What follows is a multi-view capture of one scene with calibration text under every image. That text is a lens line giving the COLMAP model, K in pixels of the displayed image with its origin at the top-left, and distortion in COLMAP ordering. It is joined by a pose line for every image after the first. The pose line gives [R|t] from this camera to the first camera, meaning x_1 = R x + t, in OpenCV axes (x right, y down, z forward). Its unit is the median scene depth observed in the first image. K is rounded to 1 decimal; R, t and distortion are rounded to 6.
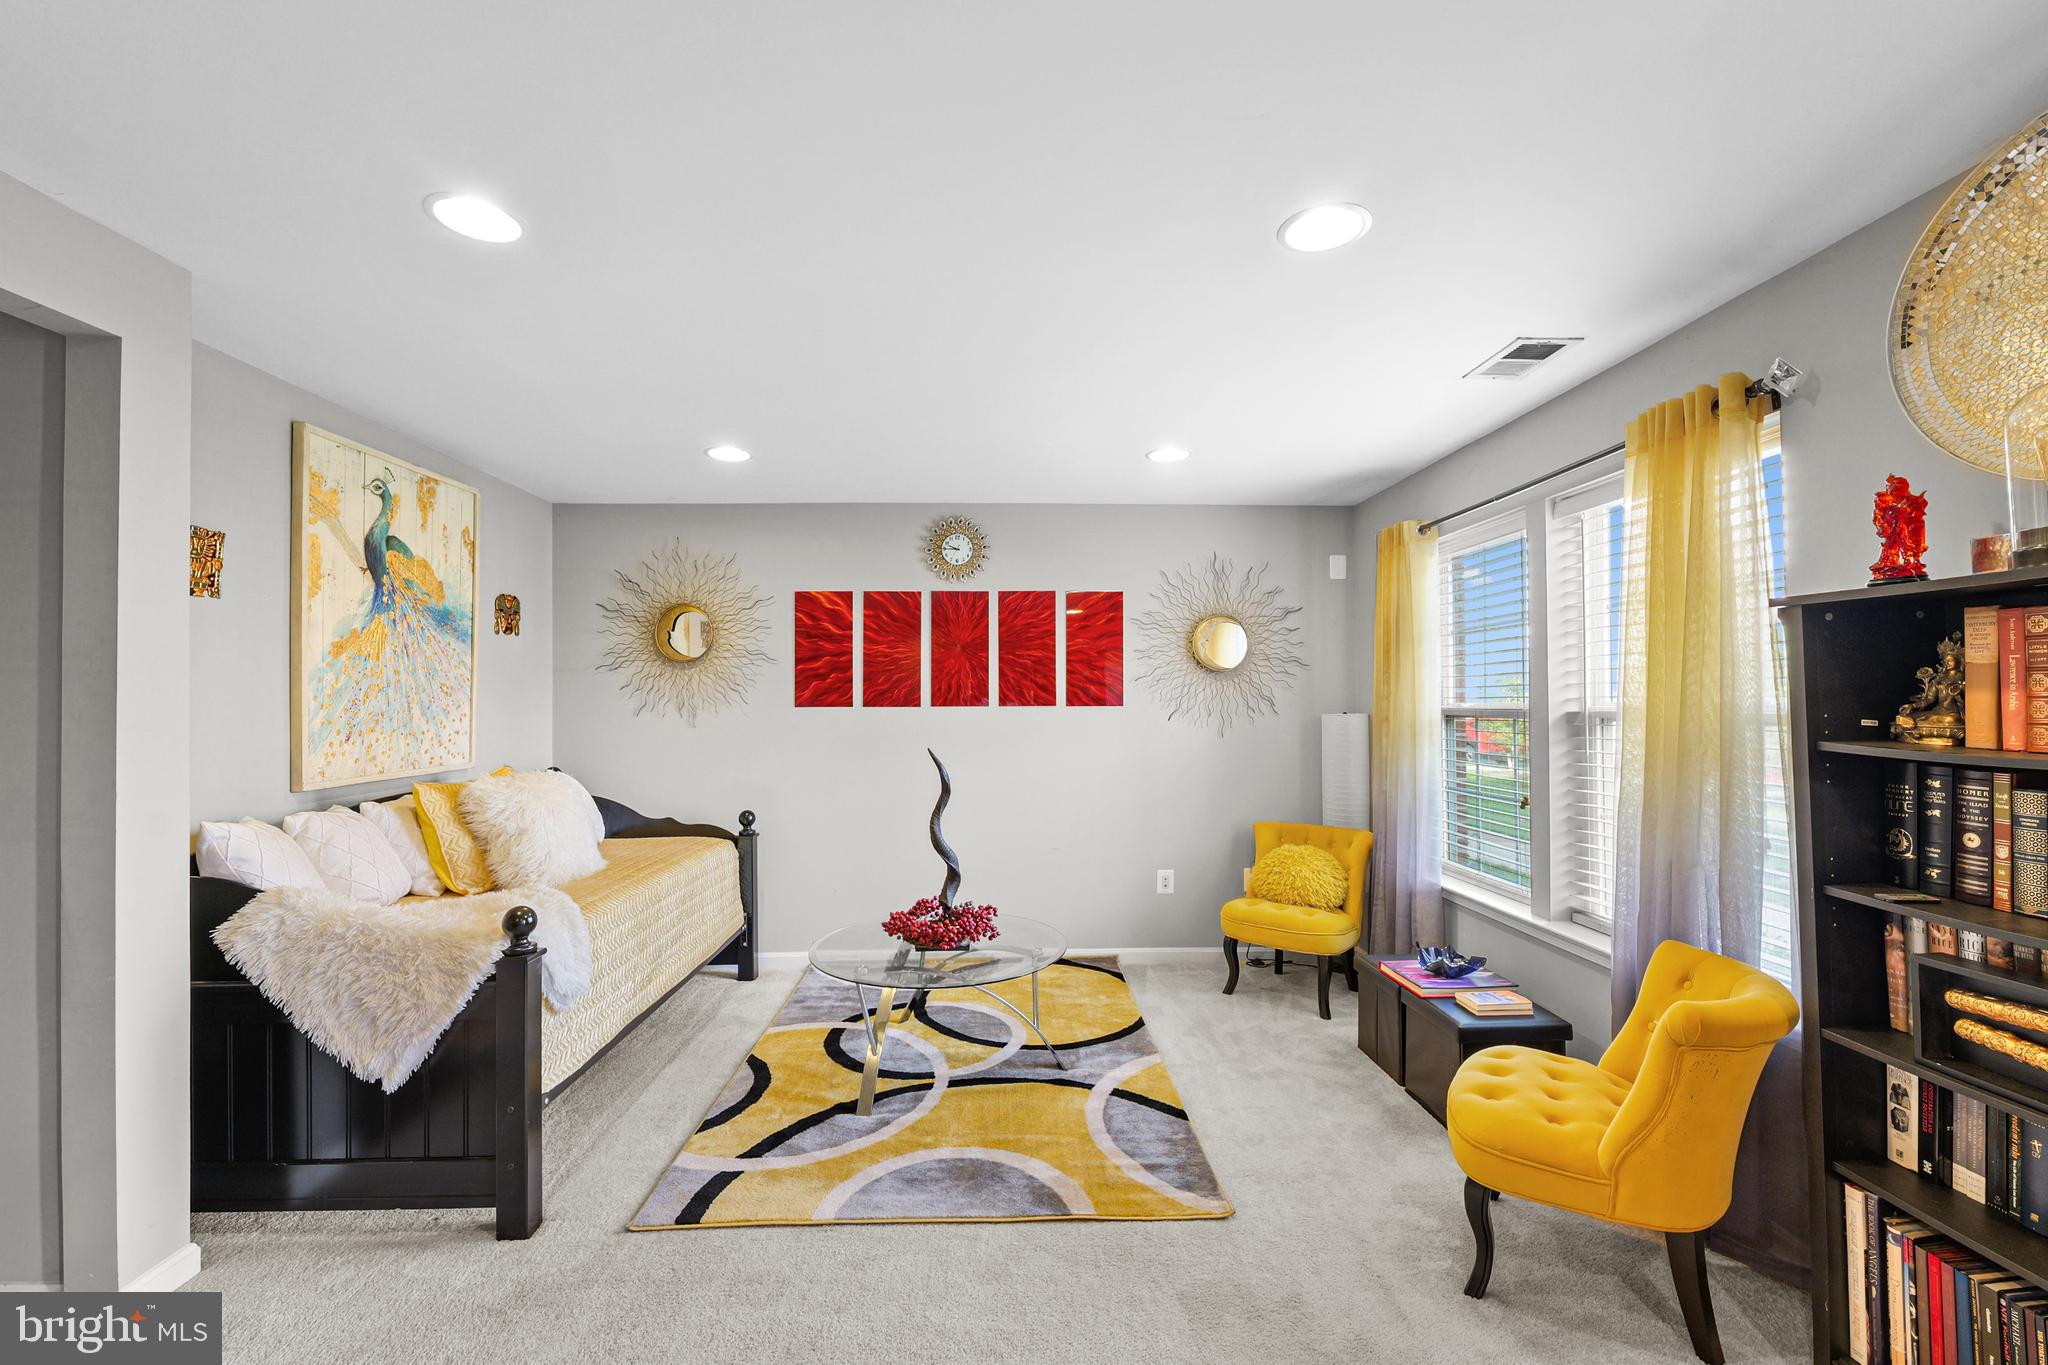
lens RADIAL K [[841.9, 0, 1017.4], [0, 841.9, 691.3], [0, 0, 1]] dist [-0.011256, -0.000721]
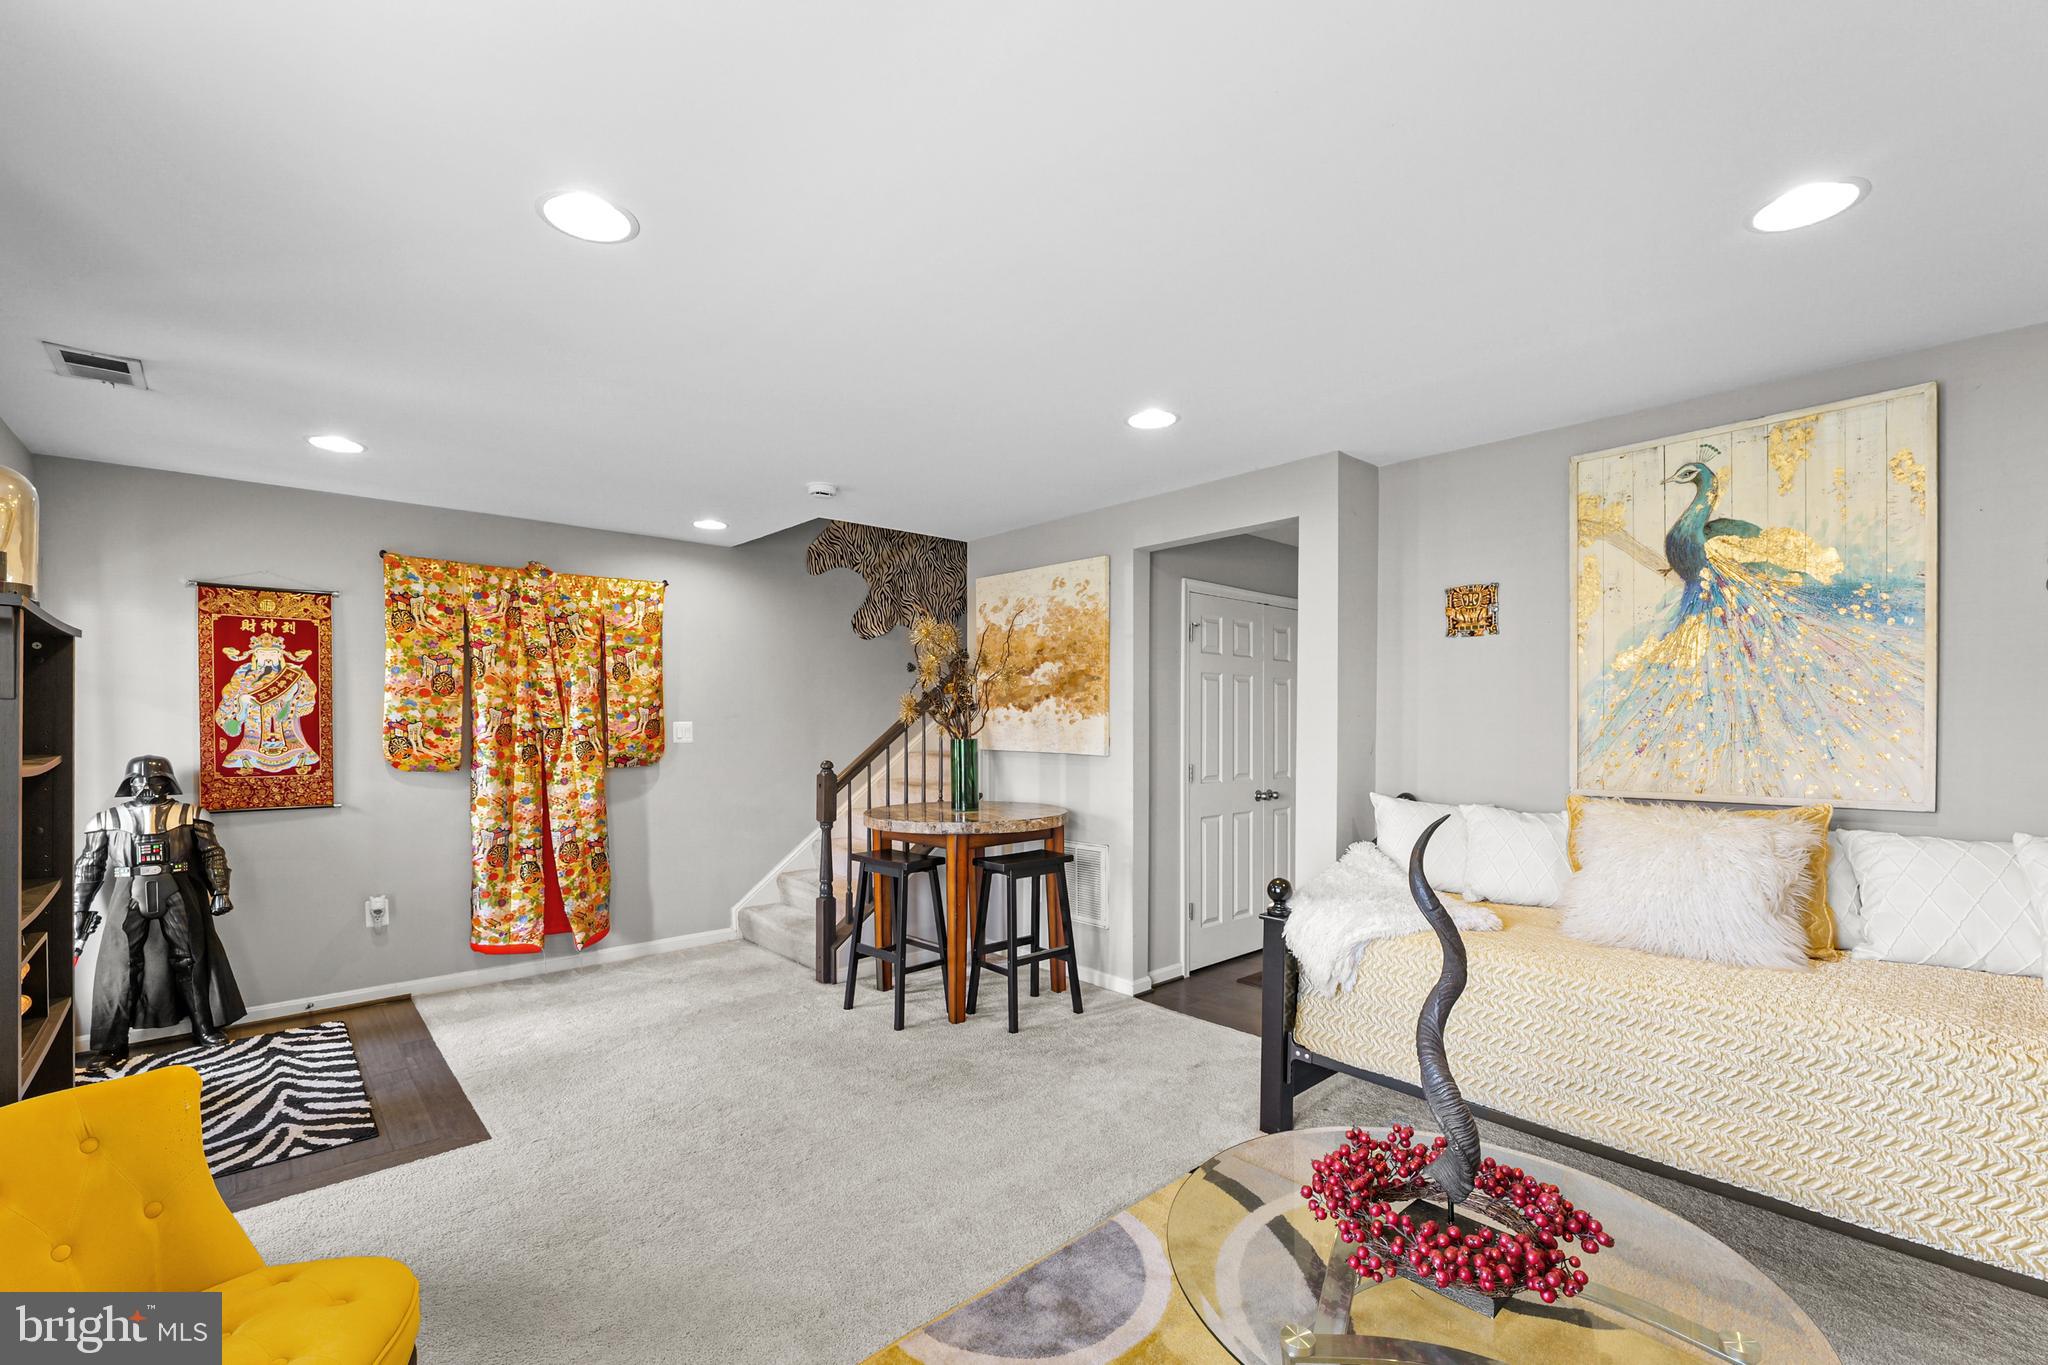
lens RADIAL K [[841.9, 0, 1006.2], [0, 841.9, 745.3], [0, 0, 1]] dist [-0.011256, -0.000721]
pose [[-0.763705, 0.025280, -0.645070, 0.374572], [0.012985, 0.999632, 0.023802, 0.016680], [0.645435, 0.009801, -0.763753, 1.201127]]
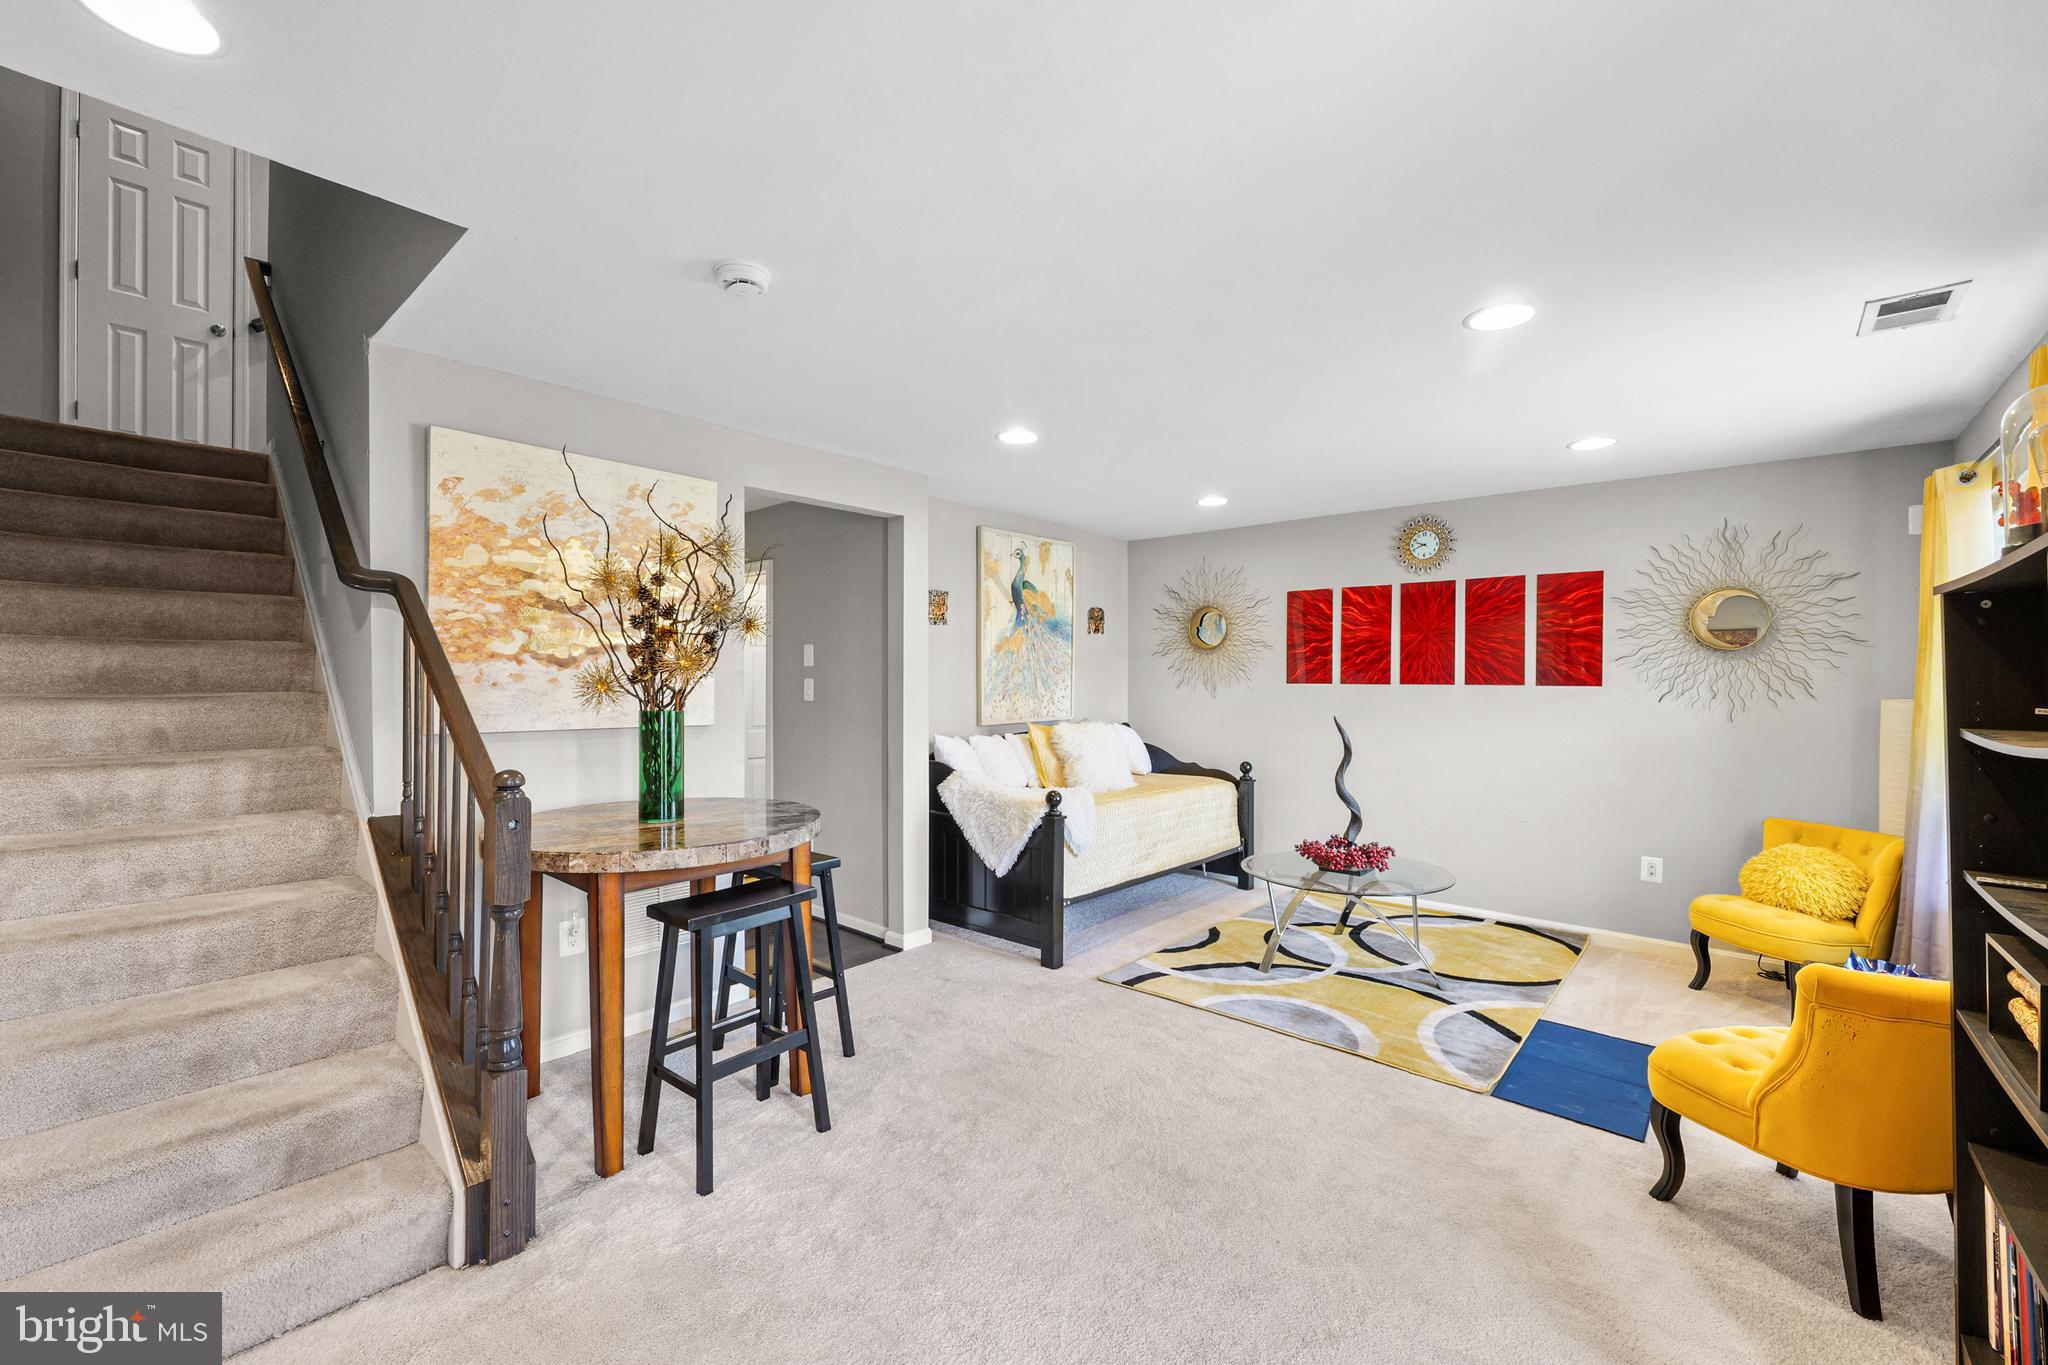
lens RADIAL K [[841.9, 0, 1004.7], [0, 841.9, 687.6], [0, 0, 1]] dist [-0.011256, -0.000721]
pose [[0.719977, 0.015233, -0.693830, 0.425622], [0.001570, 0.999721, 0.023578, -0.007639], [0.693996, -0.018065, 0.719752, -0.277707]]
